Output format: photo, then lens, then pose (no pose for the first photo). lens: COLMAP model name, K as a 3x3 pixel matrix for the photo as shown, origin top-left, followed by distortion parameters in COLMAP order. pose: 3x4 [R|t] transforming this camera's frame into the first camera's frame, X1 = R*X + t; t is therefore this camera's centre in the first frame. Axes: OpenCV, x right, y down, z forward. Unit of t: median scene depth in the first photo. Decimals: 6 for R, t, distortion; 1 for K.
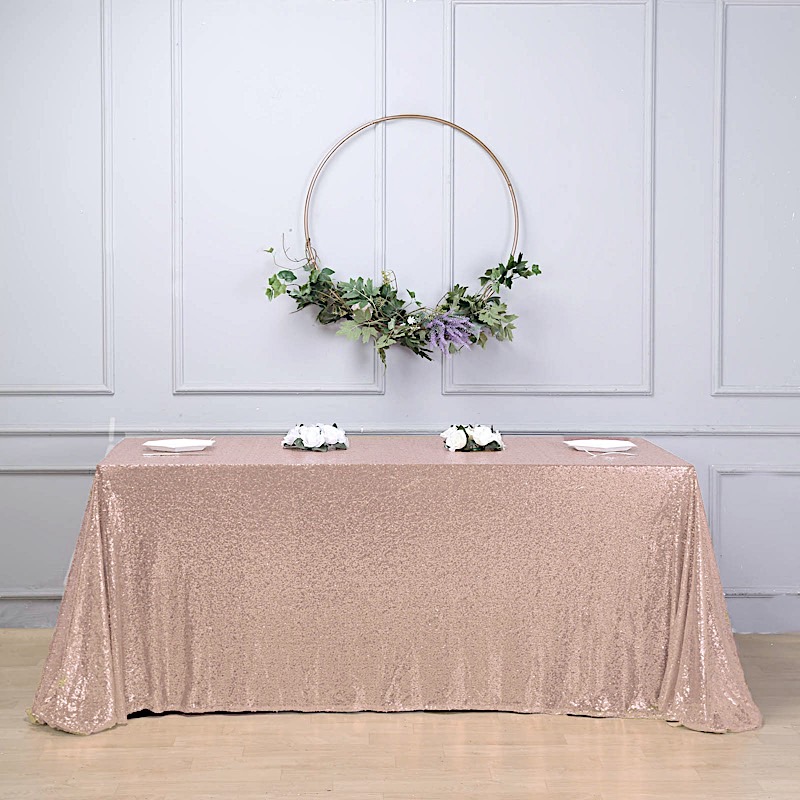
lens RADIAL K [[2452.5, 0, 399.6], [0, 2452.5, 399.9], [0, 0, 1]] dist [0.295109, 0.000000]
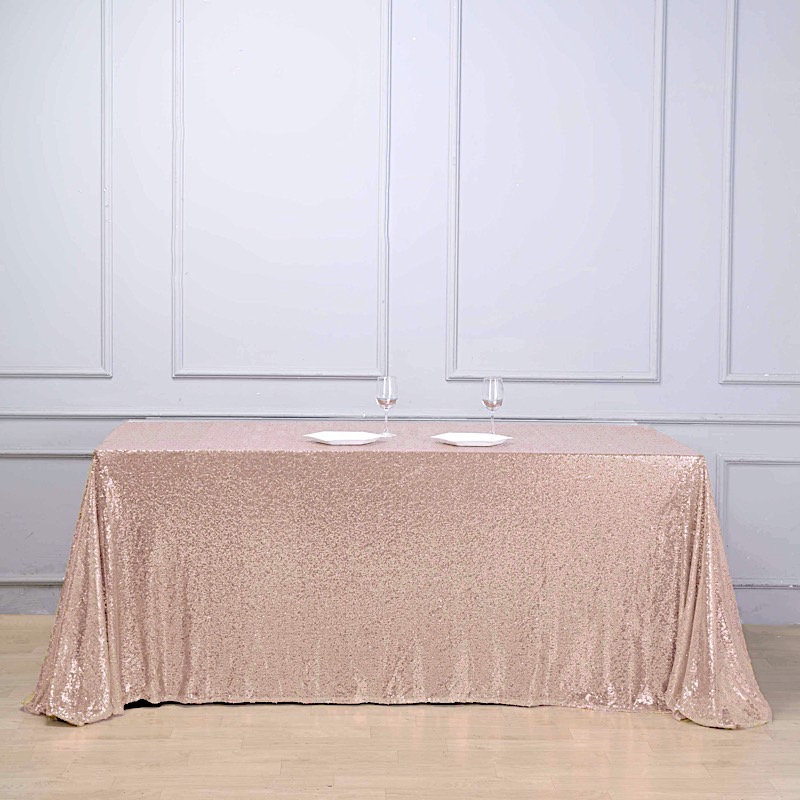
lens RADIAL K [[2452.5, 0, 400.3], [0, 2452.5, 401.4], [0, 0, 1]] dist [0.295109, 0.000000]
pose [[0.999969, 0.007791, 0.001124, -0.002533], [-0.007799, 0.999945, 0.006968, -0.000645], [-0.001069, -0.006977, 0.999975, 0.021318]]
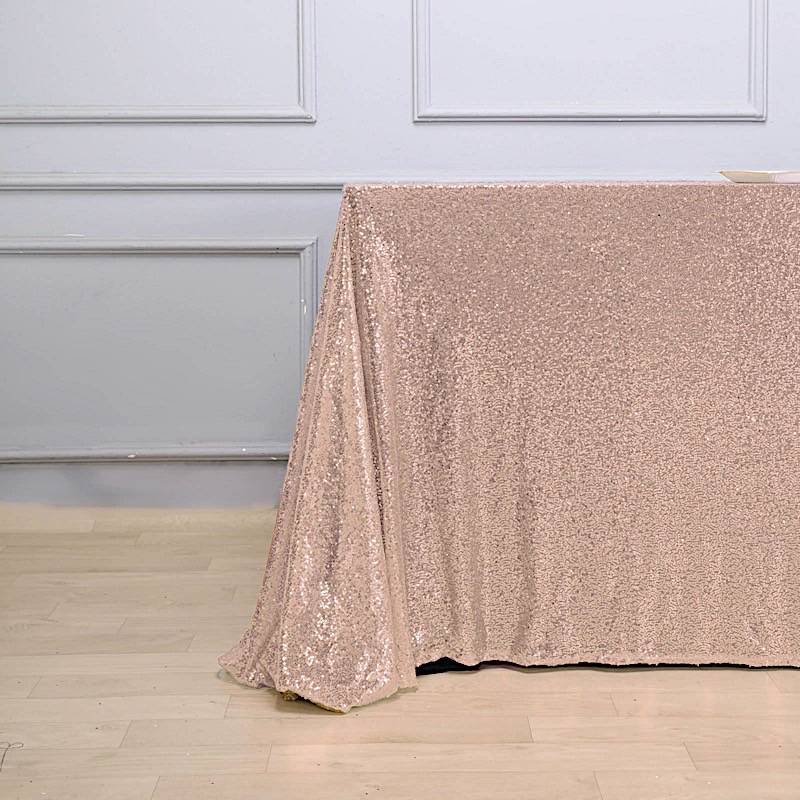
lens RADIAL K [[2452.5, 0, 400.2], [0, 2452.5, 397.9], [0, 0, 1]] dist [0.295109, 0.000000]
pose [[0.999752, 0.000189, -0.022277, -0.100668], [0.000688, 0.999225, 0.039356, 0.050655], [0.022267, -0.039361, 0.998977, 0.488305]]
